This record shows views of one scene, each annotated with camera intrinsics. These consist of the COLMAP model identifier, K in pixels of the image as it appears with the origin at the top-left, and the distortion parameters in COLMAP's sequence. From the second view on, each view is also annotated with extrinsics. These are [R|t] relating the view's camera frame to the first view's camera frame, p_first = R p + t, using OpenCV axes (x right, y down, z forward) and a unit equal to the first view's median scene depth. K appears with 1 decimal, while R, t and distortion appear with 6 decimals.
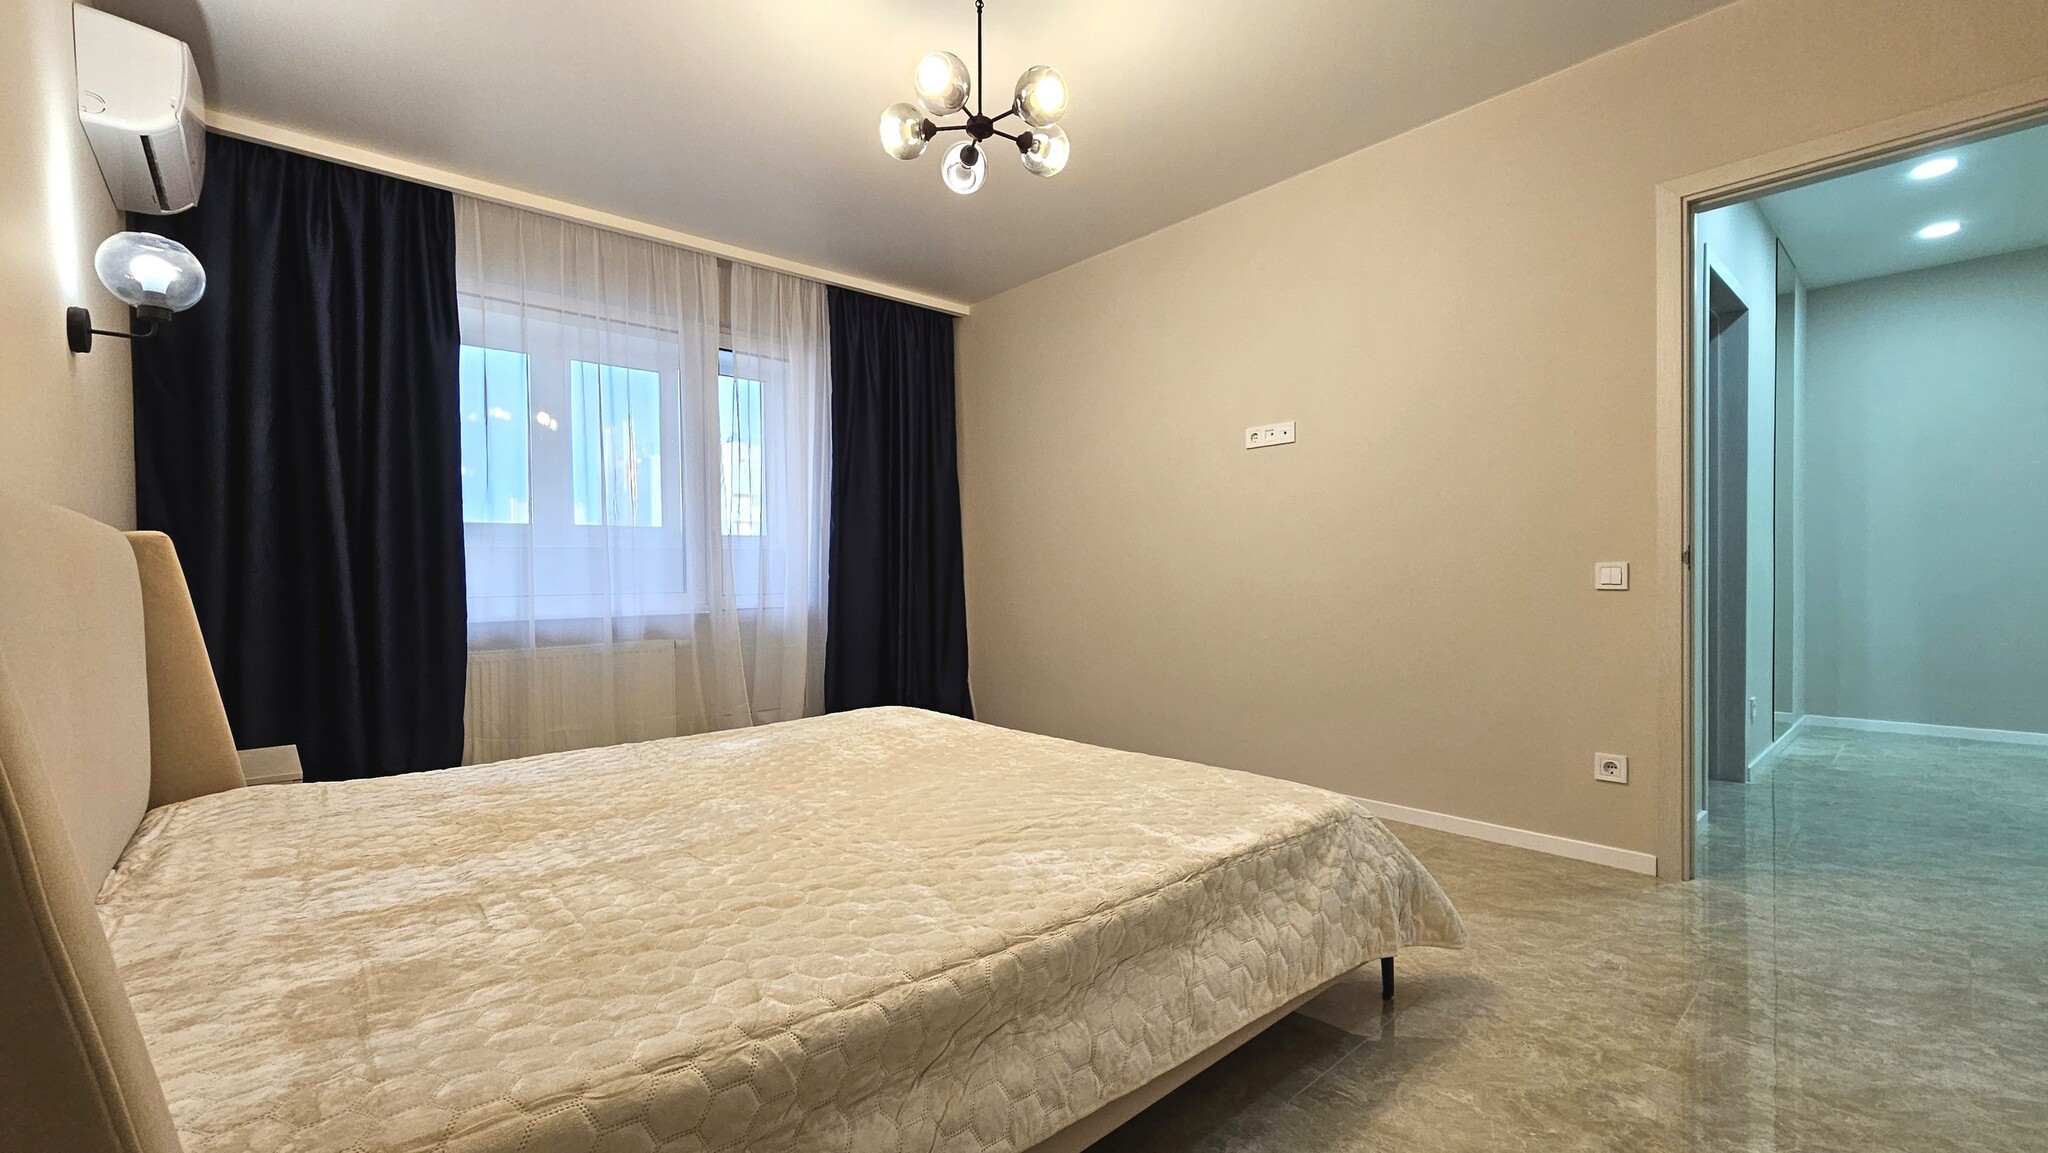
lens RADIAL K [[840.3, 0, 1011.4], [0, 840.3, 585.1], [0, 0, 1]] dist [0.002500, -0.000133]
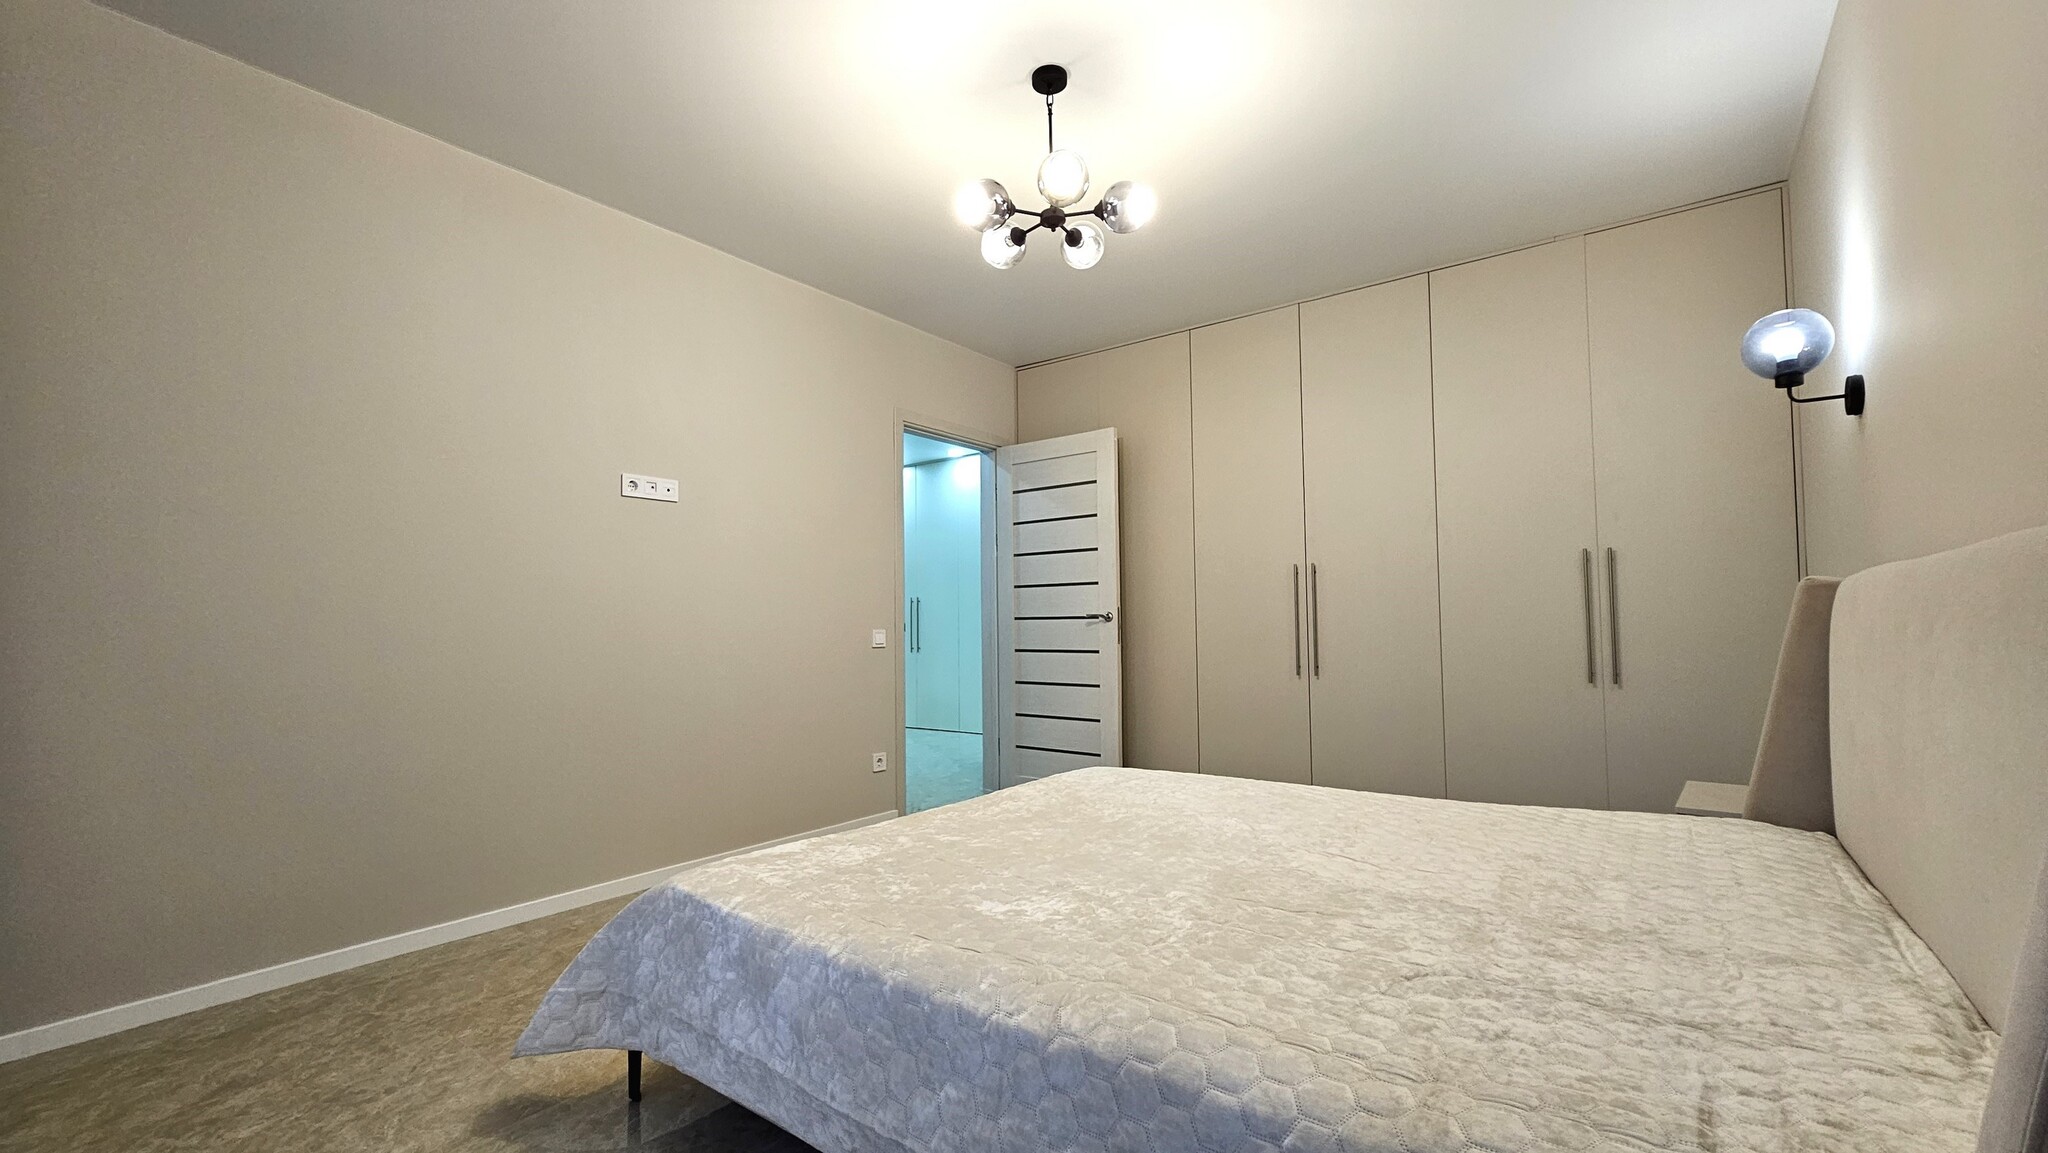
lens RADIAL K [[840.3, 0, 1011.4], [0, 840.3, 585.1], [0, 0, 1]] dist [0.002500, -0.000133]
pose [[-0.167434, 0.081710, 0.982491, -0.763435], [0.037960, 0.996355, -0.076394, 0.016329], [-0.985152, 0.024504, -0.169925, 0.887629]]
